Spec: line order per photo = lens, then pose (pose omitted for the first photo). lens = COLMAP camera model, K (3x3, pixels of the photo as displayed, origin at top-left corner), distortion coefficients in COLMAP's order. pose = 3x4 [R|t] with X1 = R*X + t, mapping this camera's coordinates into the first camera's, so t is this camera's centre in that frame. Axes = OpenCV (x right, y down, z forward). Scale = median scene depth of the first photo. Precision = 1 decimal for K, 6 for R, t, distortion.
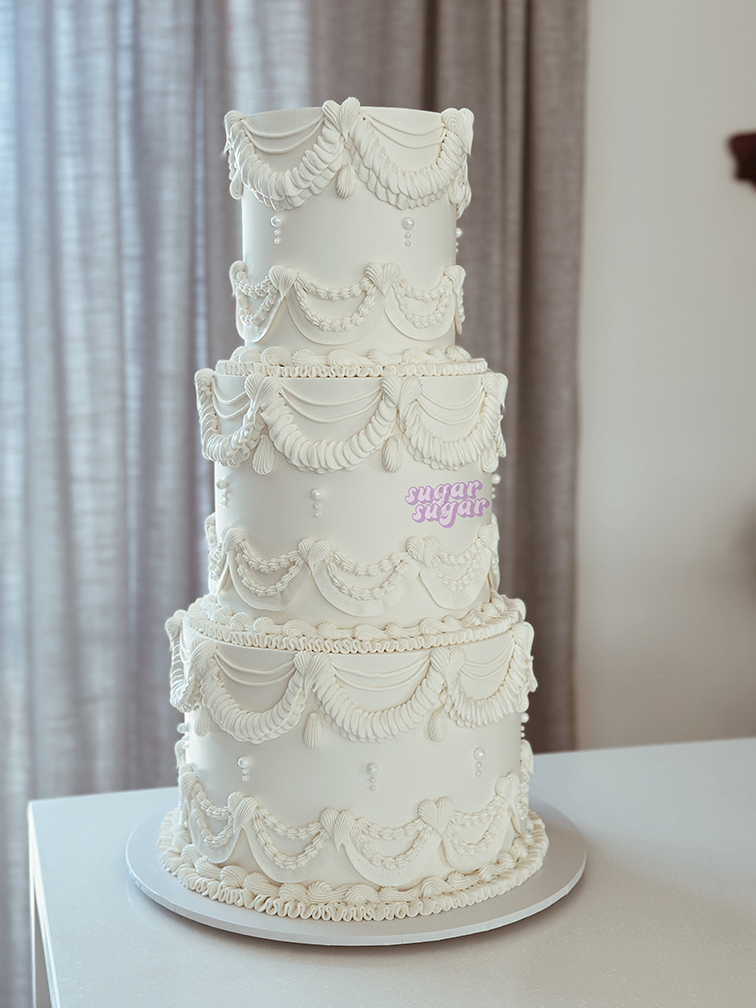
lens RADIAL K [[1441.4, 0, 378.0], [0, 1441.4, 504.0], [0, 0, 1]] dist [0.231789, -0.443266]
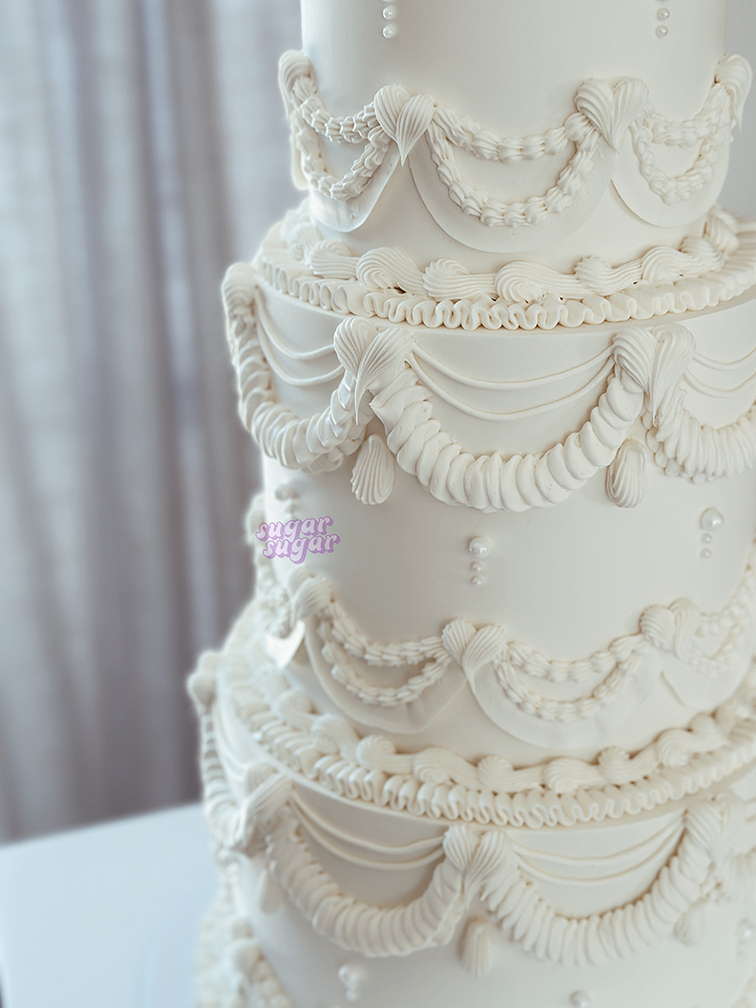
lens RADIAL K [[1441.4, 0, 378.0], [0, 1441.4, 504.0], [0, 0, 1]] dist [0.231789, -0.443266]
pose [[0.998750, -0.034752, 0.035926, -0.096779], [0.023366, 0.959994, 0.279045, -0.168590], [-0.044186, -0.277856, 0.959606, 0.496089]]
